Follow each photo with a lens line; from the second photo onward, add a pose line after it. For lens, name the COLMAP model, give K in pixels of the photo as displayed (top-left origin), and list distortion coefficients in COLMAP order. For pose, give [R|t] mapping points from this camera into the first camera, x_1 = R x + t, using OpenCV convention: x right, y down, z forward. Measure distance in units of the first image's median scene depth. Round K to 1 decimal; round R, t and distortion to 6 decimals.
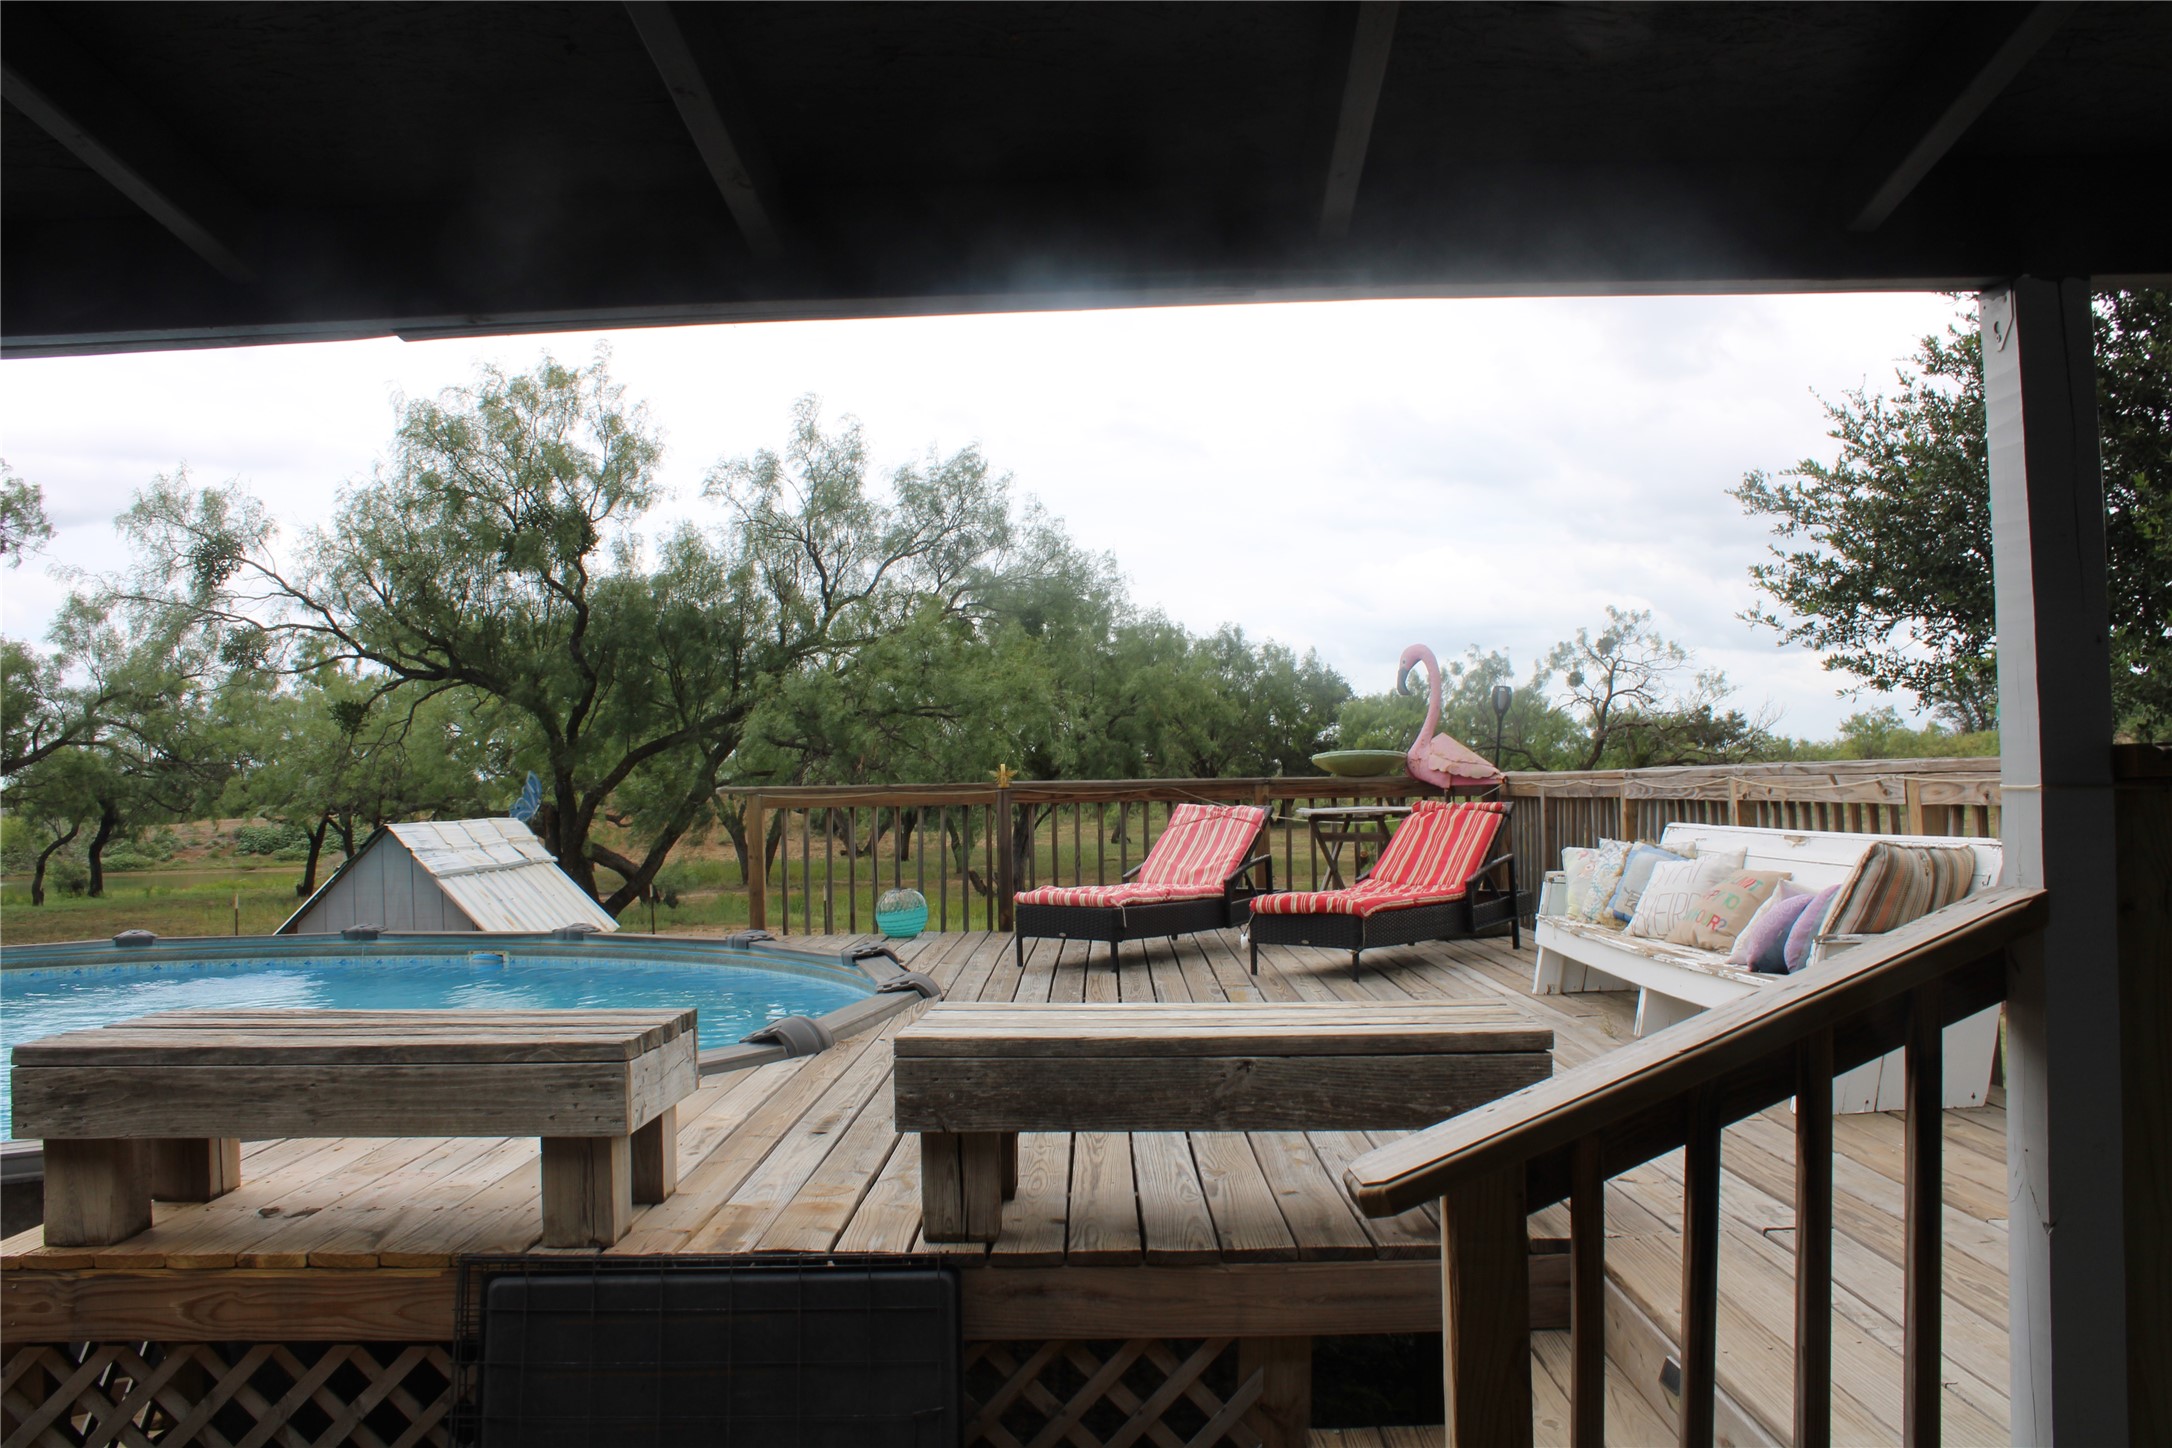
lens RADIAL K [[1750.2, 0, 1089.6], [0, 1750.2, 729.7], [0, 0, 1]] dist [-0.150855, 0.113086]
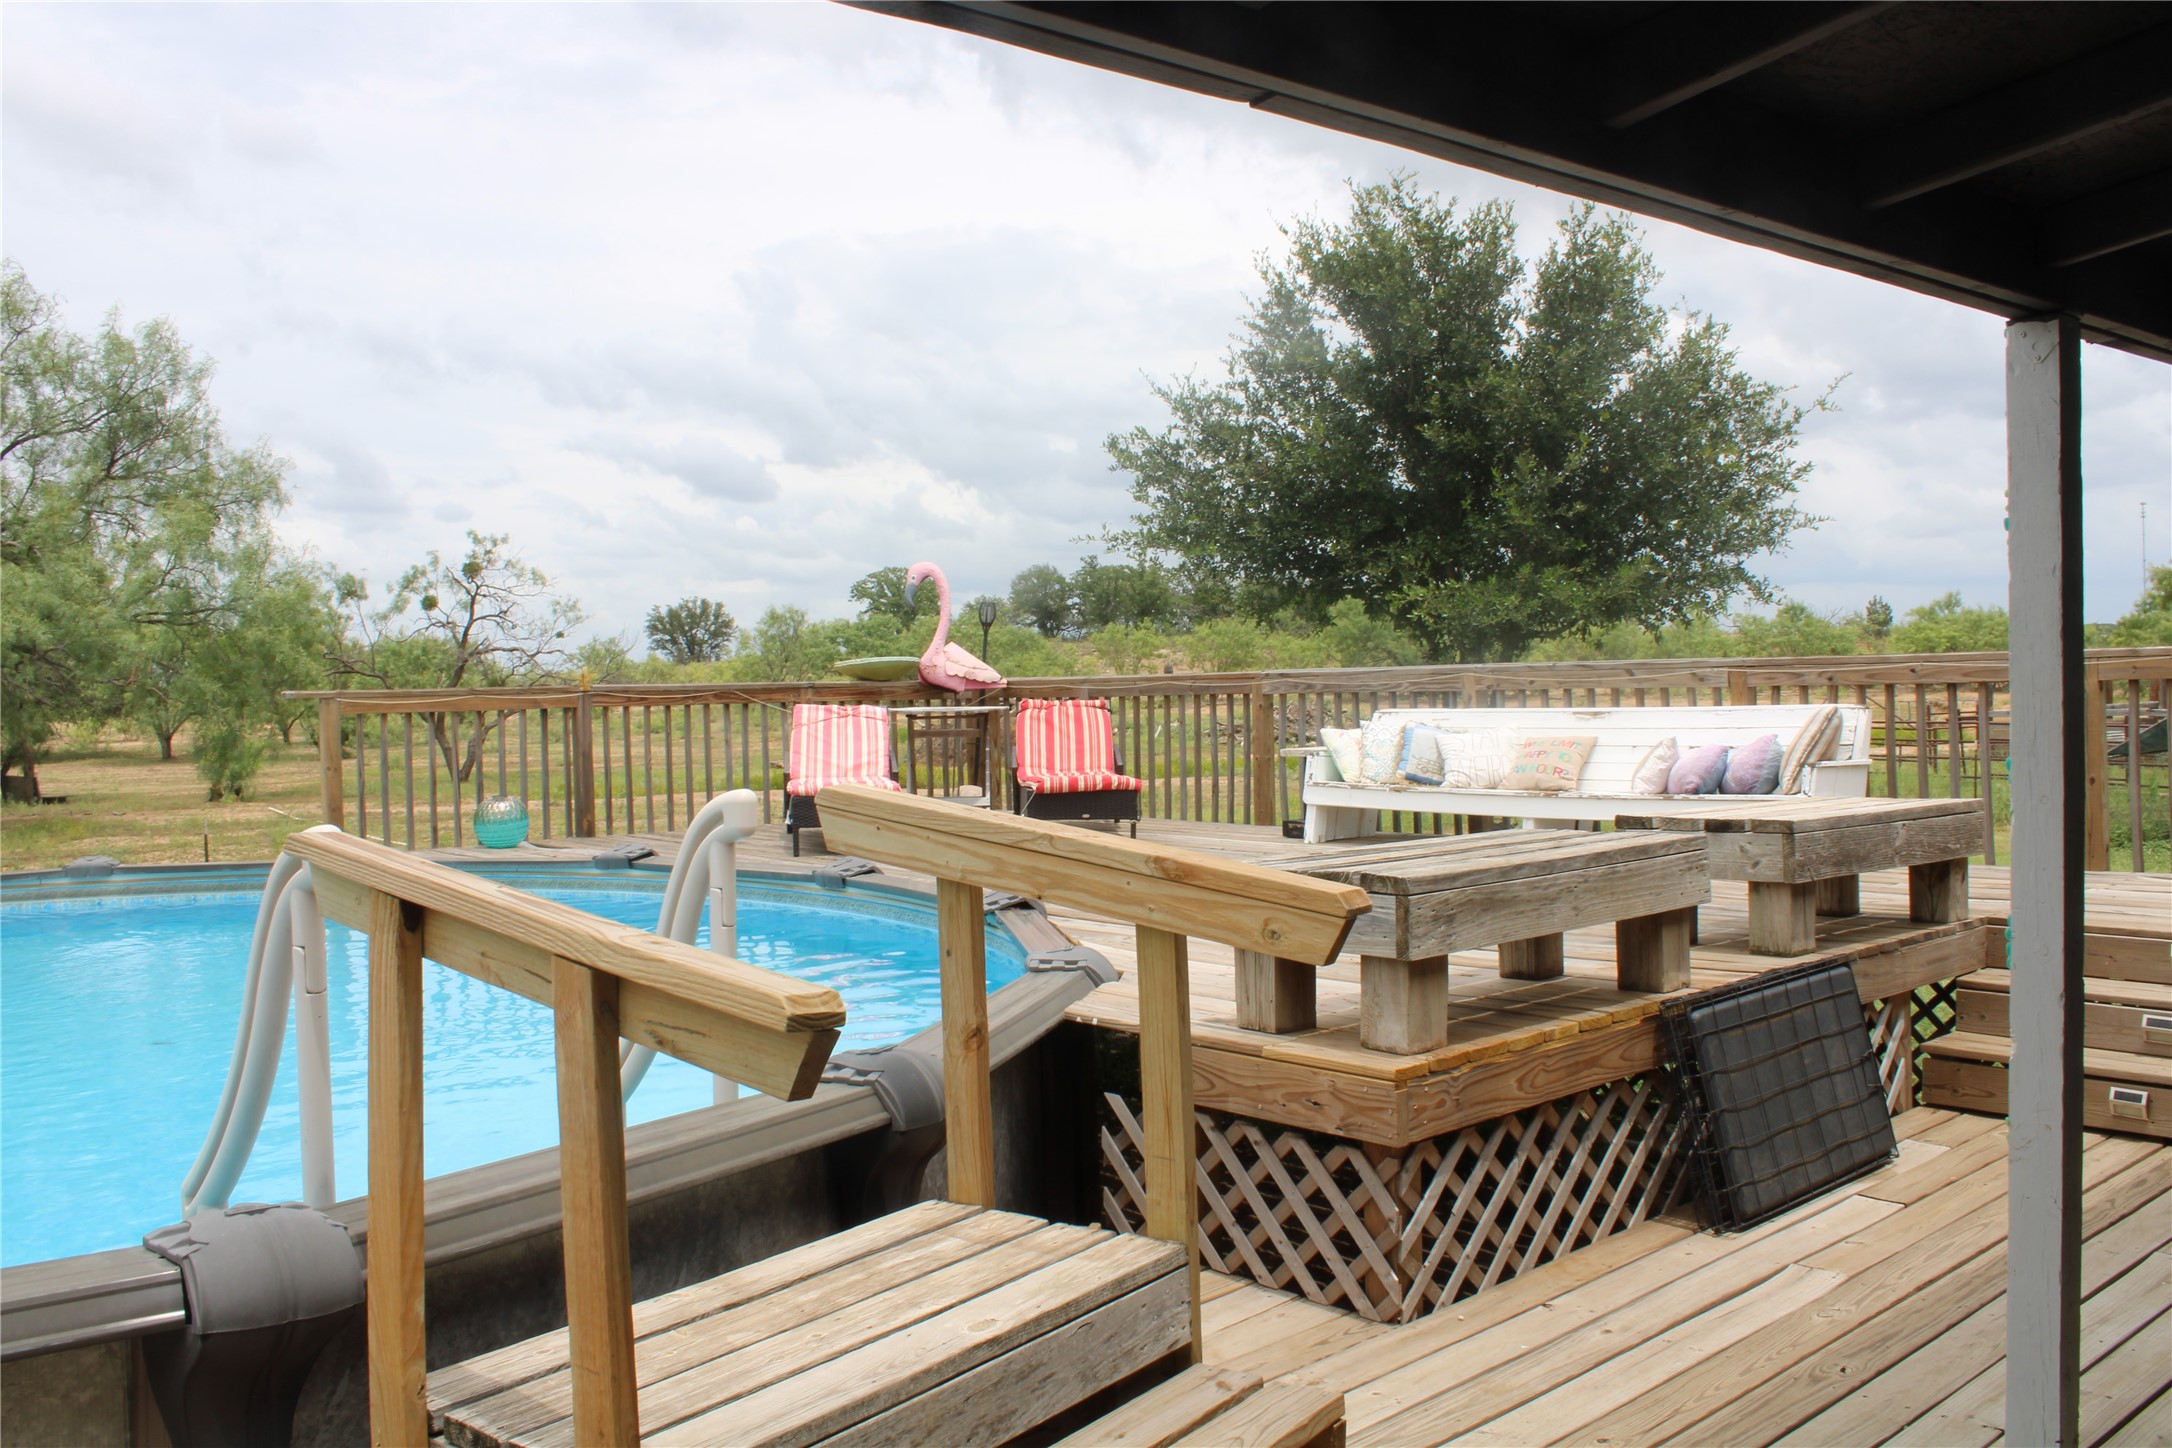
lens RADIAL K [[1750.2, 0, 1089.6], [0, 1750.2, 729.7], [0, 0, 1]] dist [-0.150855, 0.113086]
pose [[0.776832, -0.014513, 0.629540, -0.432626], [-0.011880, 0.999219, 0.037695, 0.014767], [-0.629595, -0.036762, 0.776053, 0.070680]]
